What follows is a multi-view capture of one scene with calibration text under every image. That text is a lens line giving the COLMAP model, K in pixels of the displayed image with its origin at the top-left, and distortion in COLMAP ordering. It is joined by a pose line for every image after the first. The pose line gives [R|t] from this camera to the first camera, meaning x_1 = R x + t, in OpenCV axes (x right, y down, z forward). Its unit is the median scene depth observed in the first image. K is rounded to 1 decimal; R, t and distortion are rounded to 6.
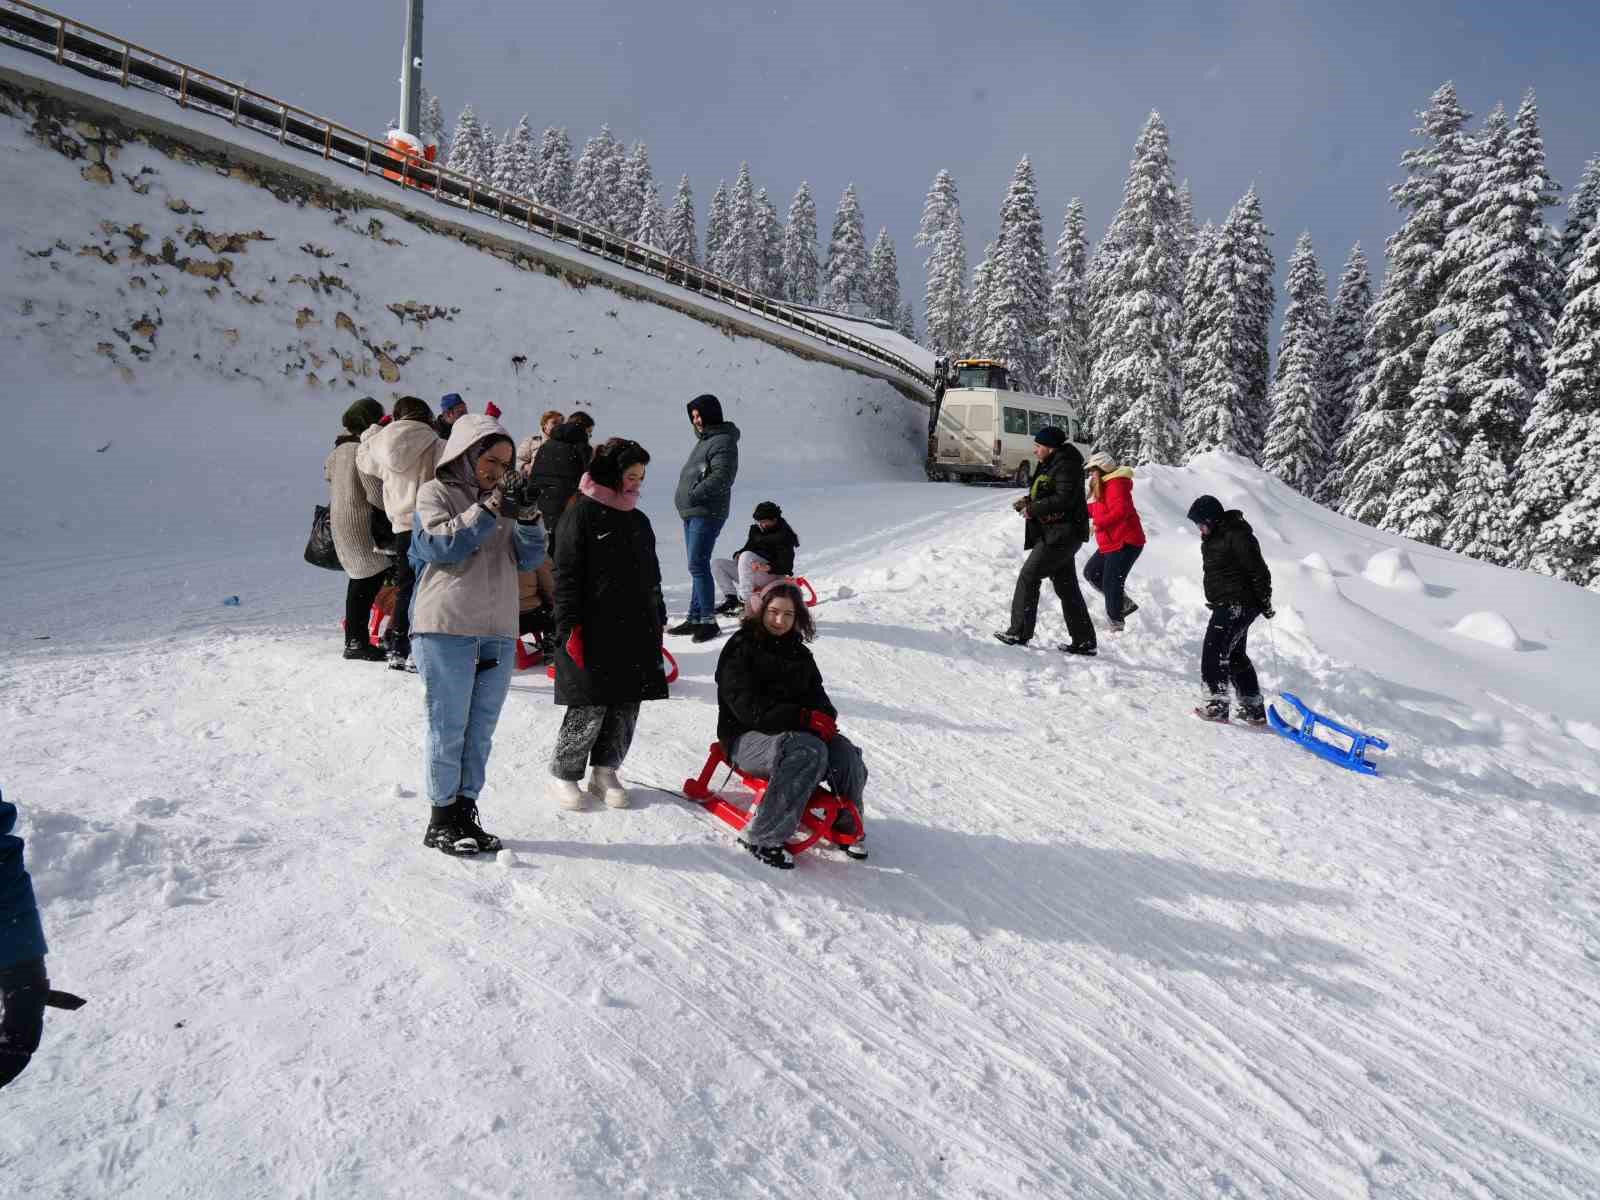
lens RADIAL K [[1247.6, 0, 801.3], [0, 1247.6, 600.0], [0, 0, 1]] dist [-0.014346, 0.022971]
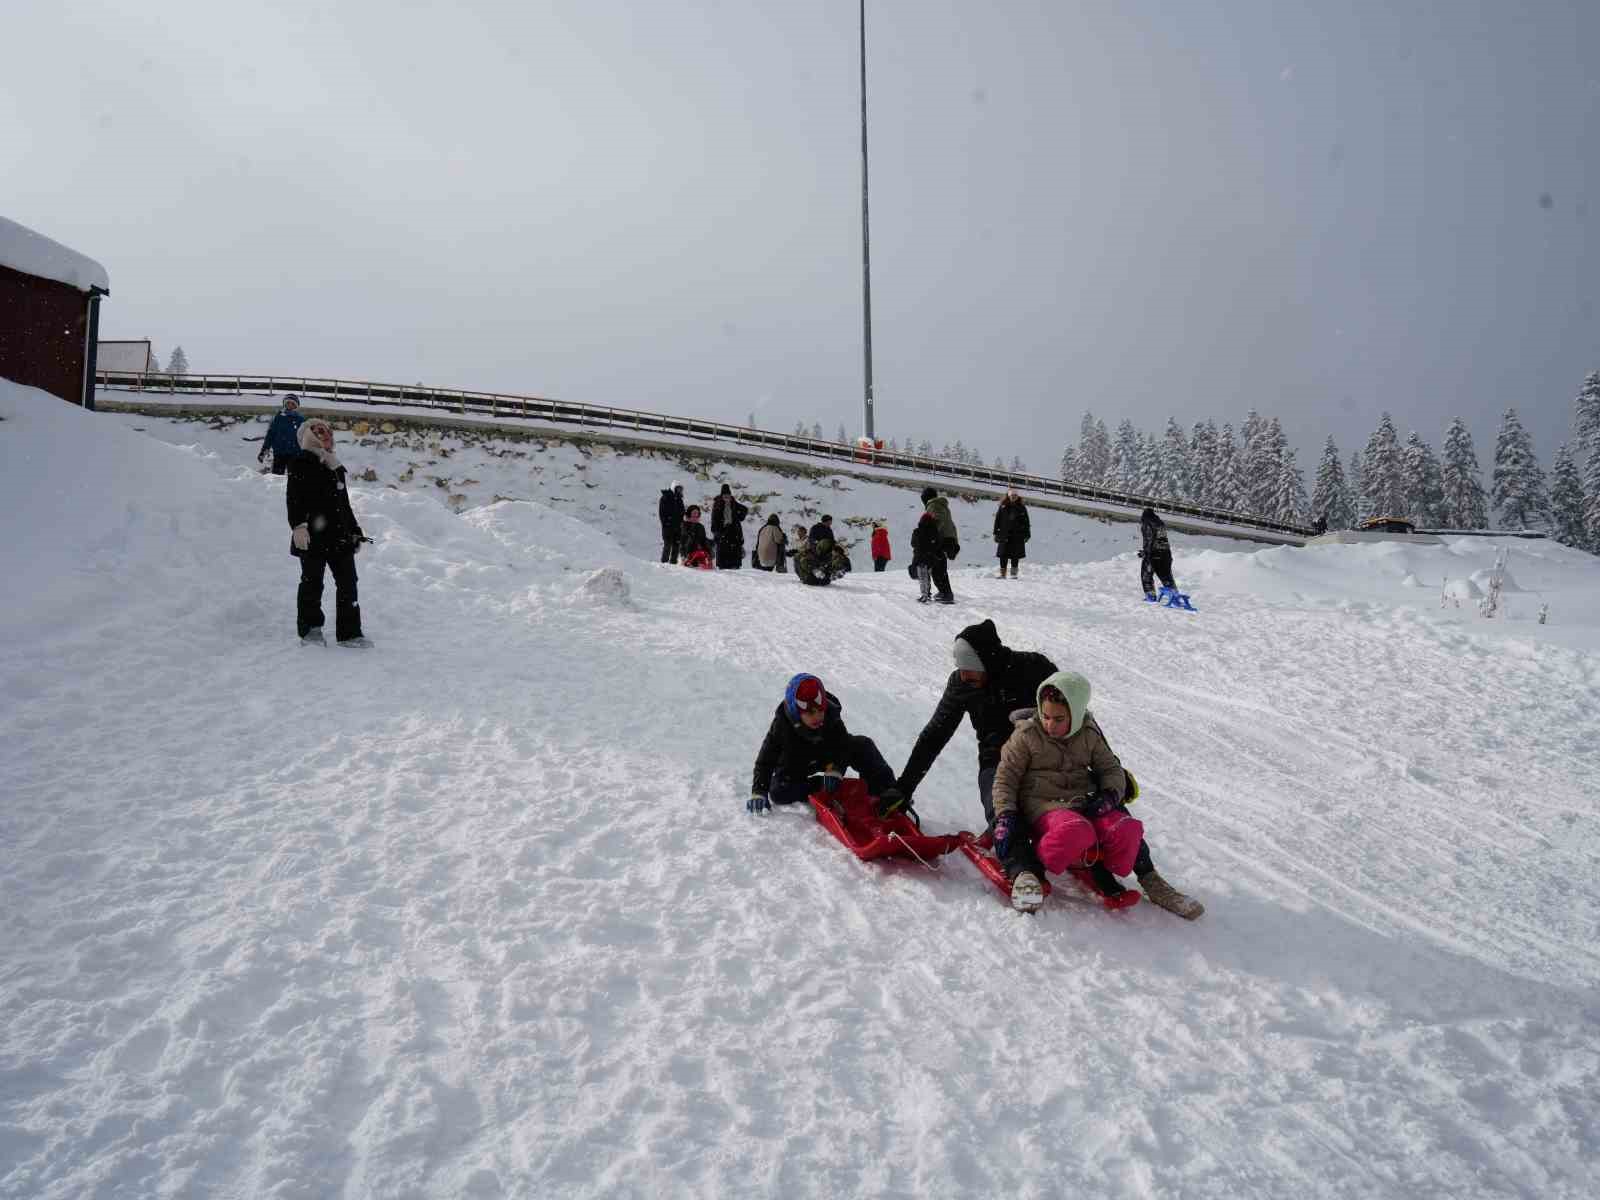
lens RADIAL K [[1247.6, 0, 792.8], [0, 1247.6, 599.8], [0, 0, 1]] dist [-0.014346, 0.022971]
pose [[0.829394, -0.144858, -0.539557, 0.564056], [0.011477, 0.970013, -0.242782, 0.316215], [0.558546, 0.195169, 0.806185, -0.530057]]
